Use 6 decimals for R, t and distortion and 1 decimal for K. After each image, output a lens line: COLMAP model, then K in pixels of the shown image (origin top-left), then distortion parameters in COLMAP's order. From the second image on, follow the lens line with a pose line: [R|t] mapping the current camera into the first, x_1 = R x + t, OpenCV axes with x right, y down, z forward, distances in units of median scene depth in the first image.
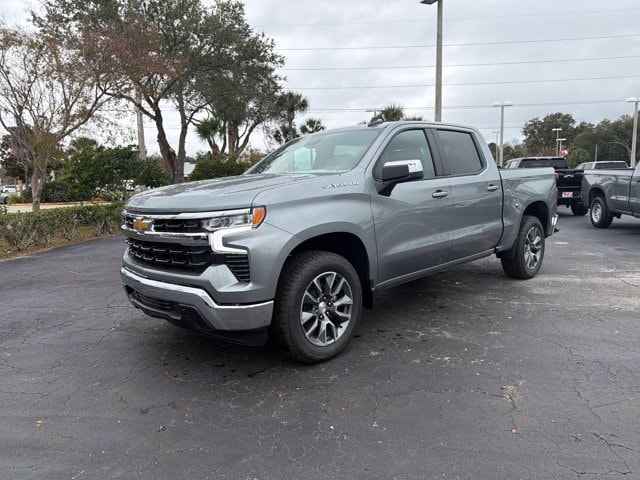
lens RADIAL K [[451.2, 0, 315.7], [0, 451.2, 241.1], [0, 0, 1]] dist [0.048868, -0.061124]
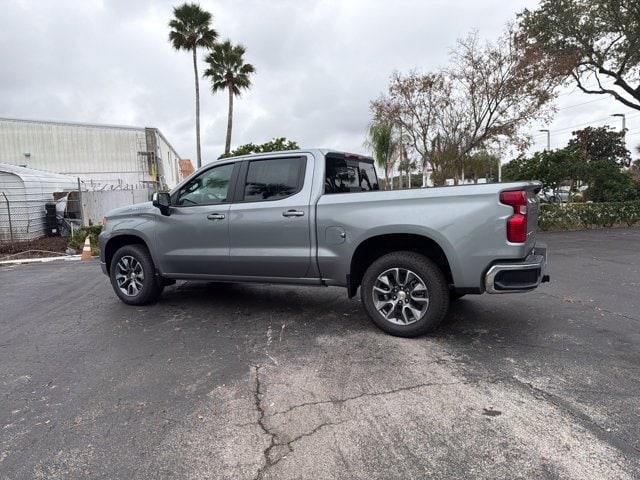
lens RADIAL K [[451.2, 0, 315.2], [0, 451.2, 237.1], [0, 0, 1]] dist [0.048868, -0.061124]
pose [[0.306497, 0.097762, -0.946838, 1.340078], [-0.096405, 0.992785, 0.071299, -0.141960], [0.946977, 0.069427, 0.313710, 0.760400]]
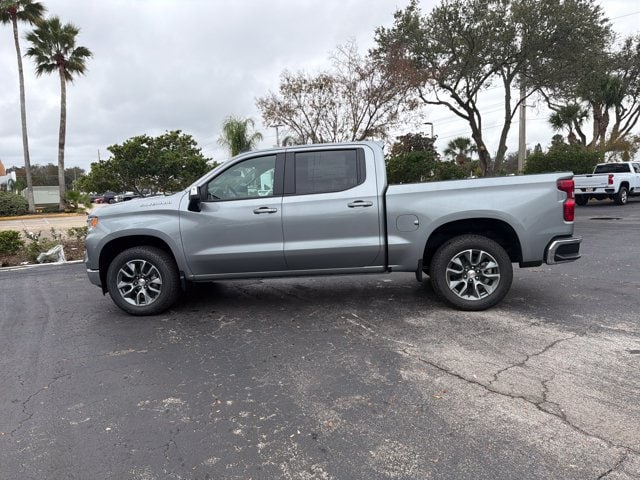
lens RADIAL K [[451.2, 0, 315.2], [0, 451.2, 238.1], [0, 0, 1]] dist [0.048868, -0.061124]
pose [[0.639329, 0.077276, -0.765041, 1.102062], [-0.068279, 0.996712, 0.043618, -0.080377], [0.765896, 0.024350, 0.642503, 0.300633]]
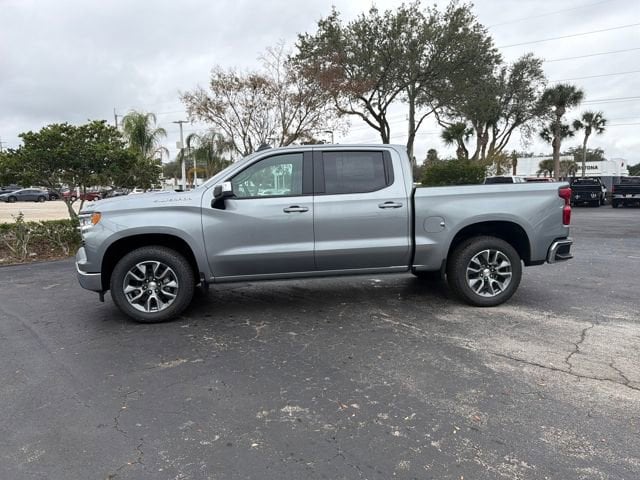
lens RADIAL K [[451.2, 0, 316.6], [0, 451.2, 236.2], [0, 0, 1]] dist [0.048868, -0.061124]
pose [[0.807506, 0.074886, -0.585086, 0.863424], [-0.082977, 0.996466, 0.013020, -0.048199], [0.583993, 0.038035, 0.810867, 0.091978]]
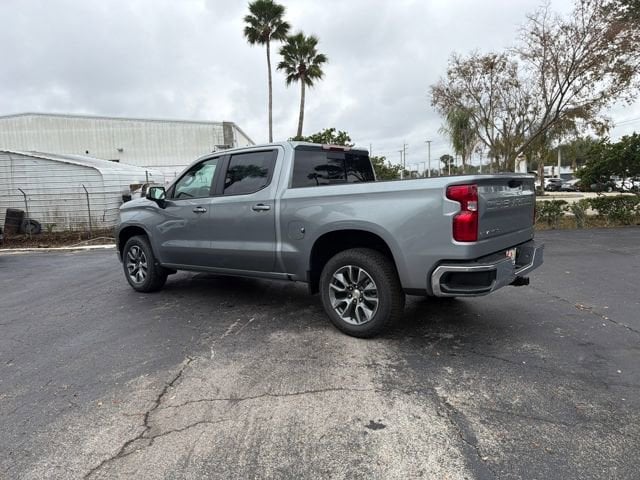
lens RADIAL K [[451.2, 0, 315.3], [0, 451.2, 238.1], [0, 0, 1]] dist [0.048868, -0.061124]
pose [[0.121227, 0.124549, -0.984780, 1.376329], [-0.093482, 0.989120, 0.113590, -0.174645], [0.988213, 0.078289, 0.131551, 1.010777]]
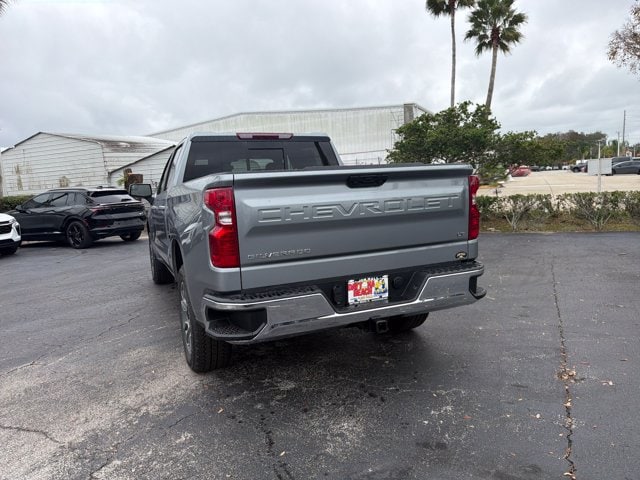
lens RADIAL K [[451.2, 0, 315.3], [0, 451.2, 239.2], [0, 0, 1]] dist [0.048868, -0.061124]
pose [[-0.344687, 0.157934, -0.925337, 1.133397], [-0.054174, 0.980756, 0.187573, -0.242134], [0.937153, 0.114783, -0.329498, 1.601582]]
